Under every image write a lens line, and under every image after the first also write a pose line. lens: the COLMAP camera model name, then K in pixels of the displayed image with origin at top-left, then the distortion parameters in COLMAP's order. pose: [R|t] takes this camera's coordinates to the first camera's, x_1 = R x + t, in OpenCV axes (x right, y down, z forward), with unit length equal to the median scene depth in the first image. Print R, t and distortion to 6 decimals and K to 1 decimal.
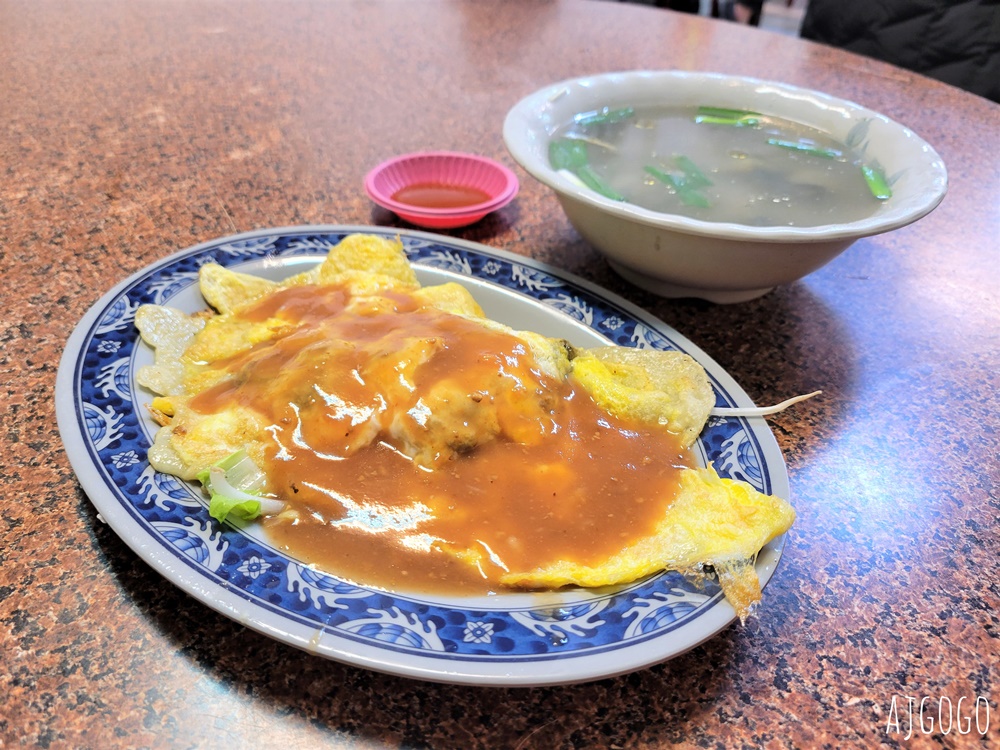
lens RADIAL K [[825.3, 0, 500.0], [0, 825.3, 375.0], [0, 0, 1]] dist [0.029494, -0.075089]
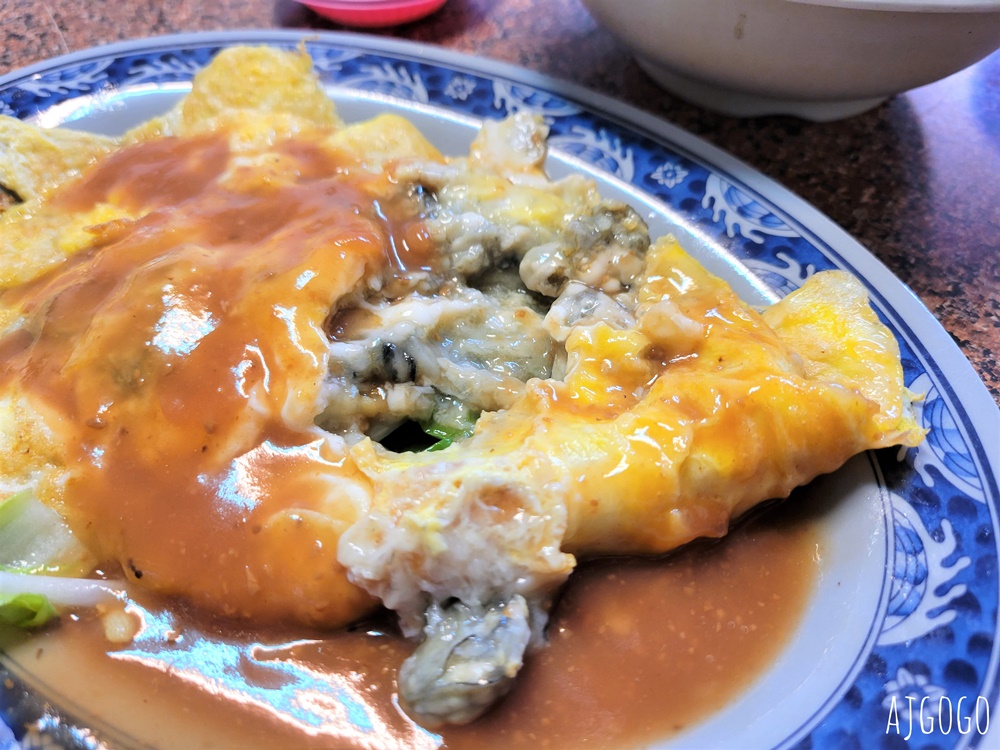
lens RADIAL K [[825.3, 0, 500.0], [0, 825.3, 375.0], [0, 0, 1]] dist [0.029494, -0.075089]
pose [[0.997589, -0.069393, 0.000692, 0.004458], [0.067474, 0.972239, 0.224049, -0.057689], [-0.016220, -0.223463, 0.974578, 0.348860]]
